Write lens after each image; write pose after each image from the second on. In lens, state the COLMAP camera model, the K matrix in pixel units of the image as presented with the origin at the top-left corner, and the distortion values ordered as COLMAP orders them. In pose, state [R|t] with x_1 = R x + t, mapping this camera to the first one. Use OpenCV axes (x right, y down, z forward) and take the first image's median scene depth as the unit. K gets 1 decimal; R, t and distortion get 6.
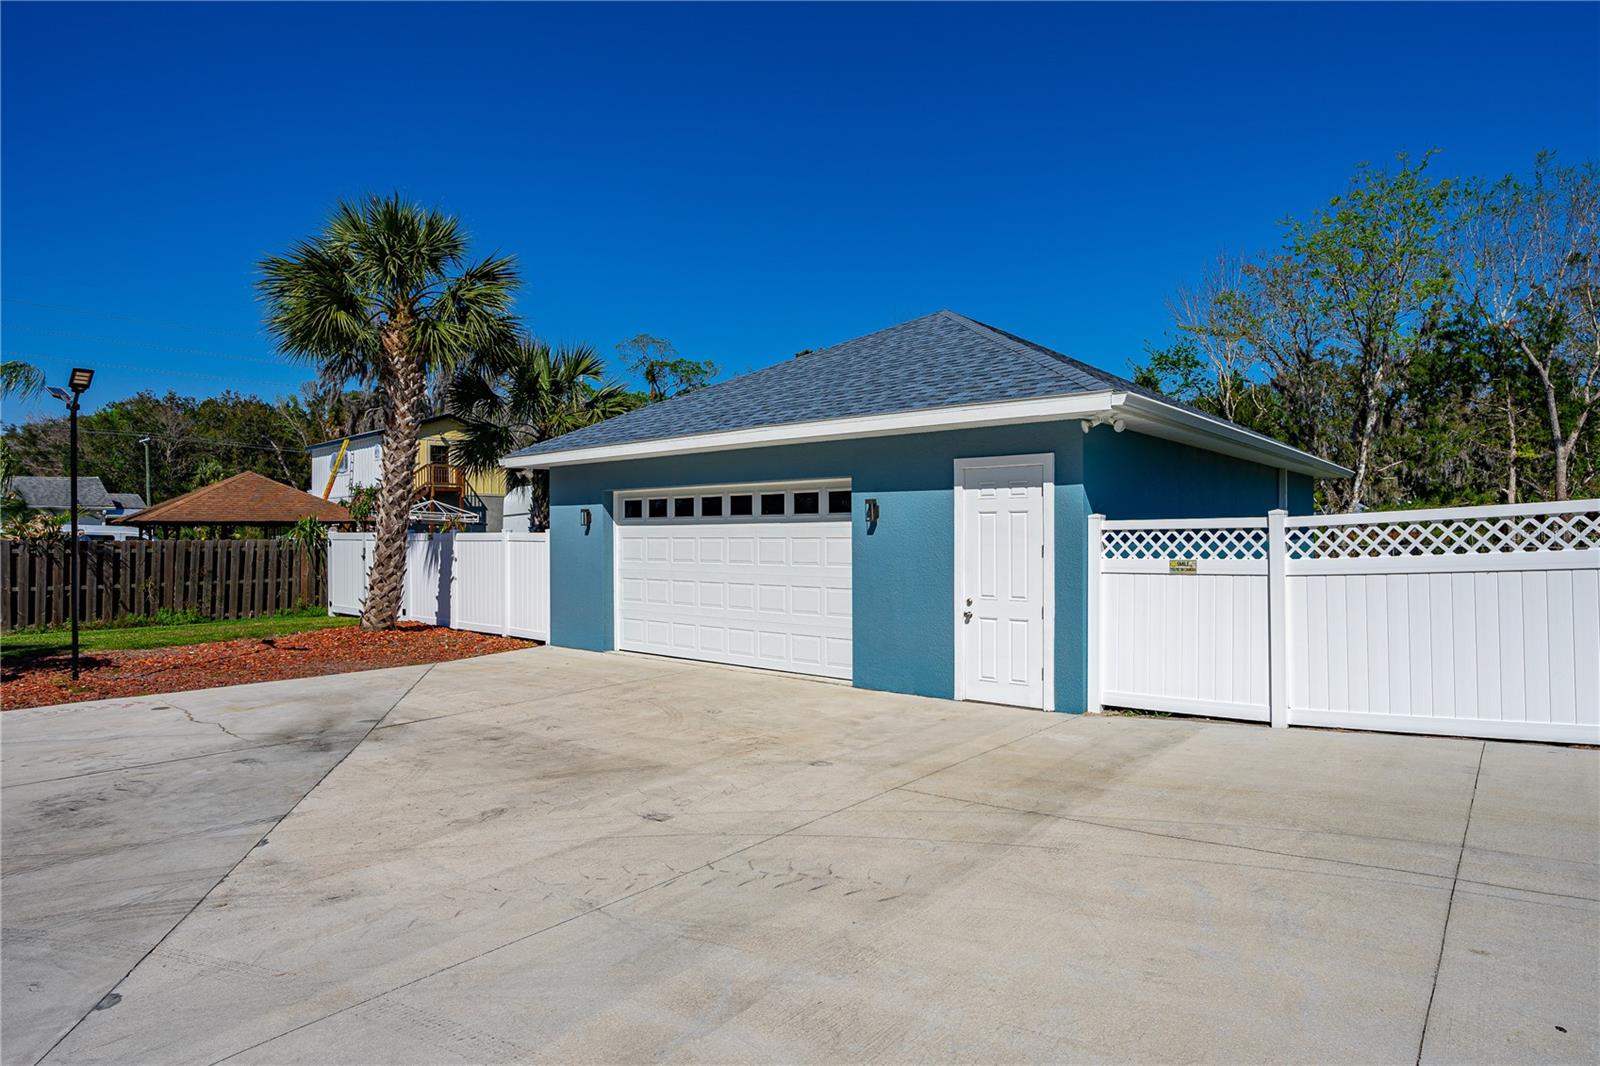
lens RADIAL K [[888.3, 0, 880.3], [0, 888.3, 531.7], [0, 0, 1]] dist [-0.044019, 0.000549]
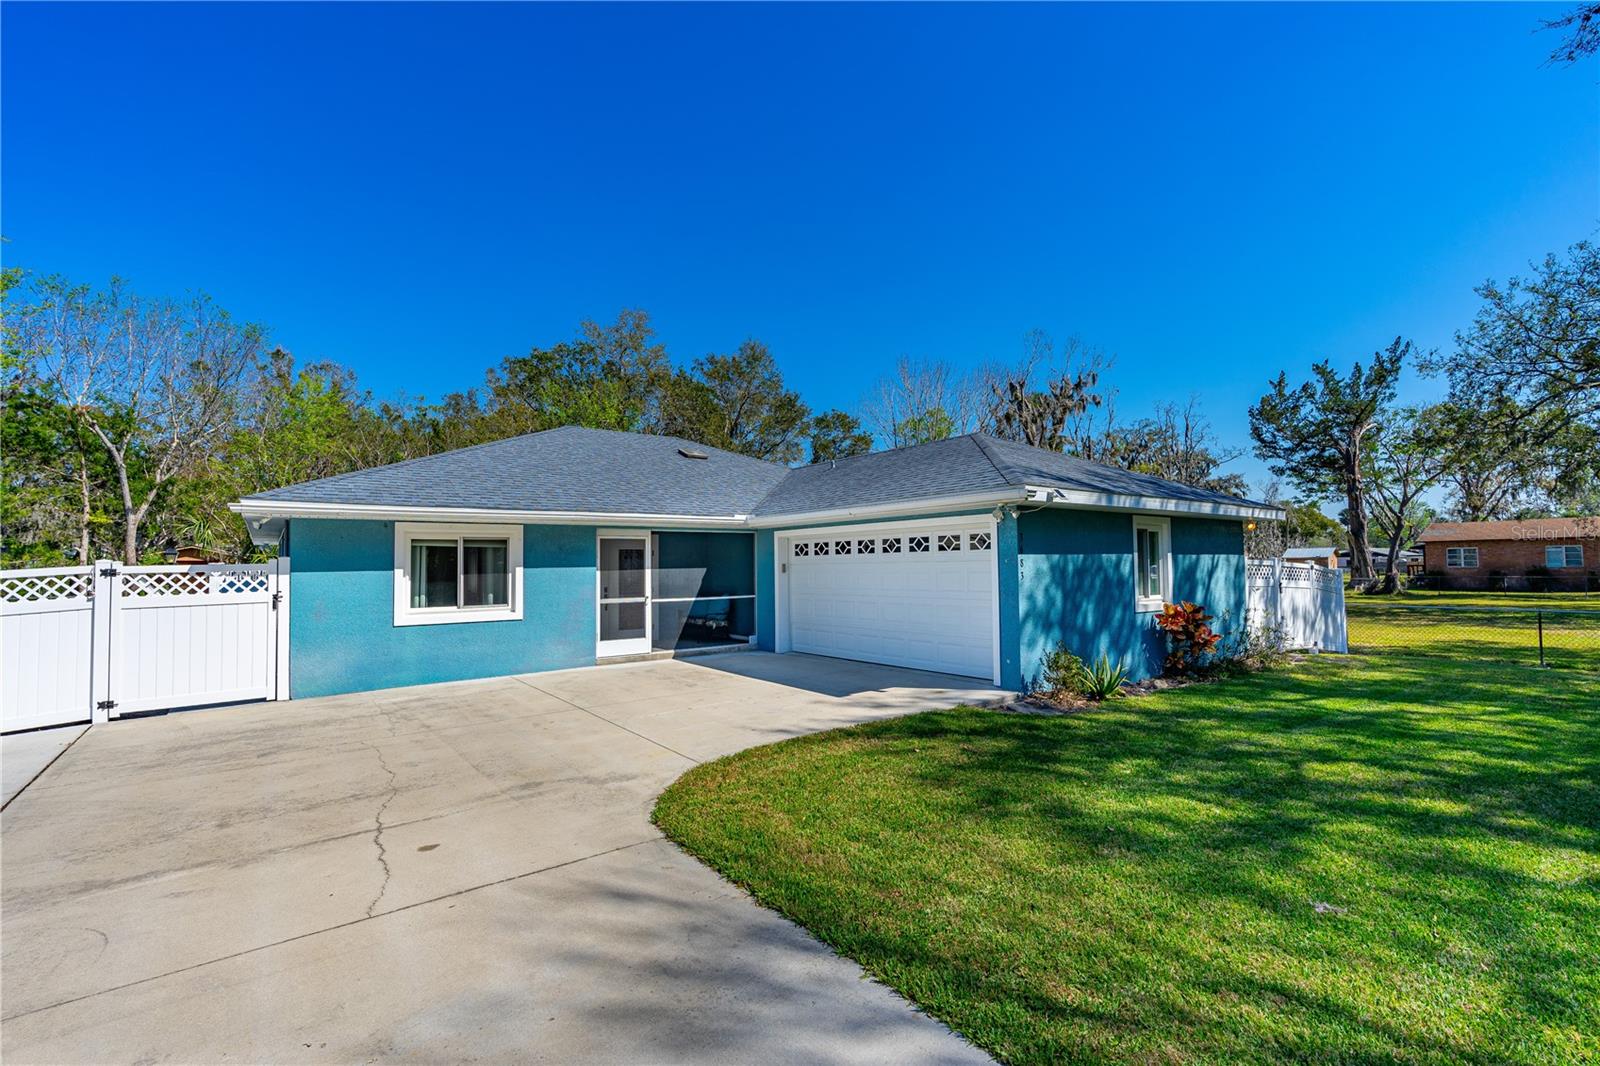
lens RADIAL K [[723.6, 0, 789.2], [0, 723.6, 538.9], [0, 0, 1]] dist [0.000391, 0.000648]
pose [[0.283434, 0.038321, 0.958226, 0.108226], [0.009416, 0.999042, -0.042739, -0.020924], [-0.958945, 0.021136, 0.282802, -0.407616]]
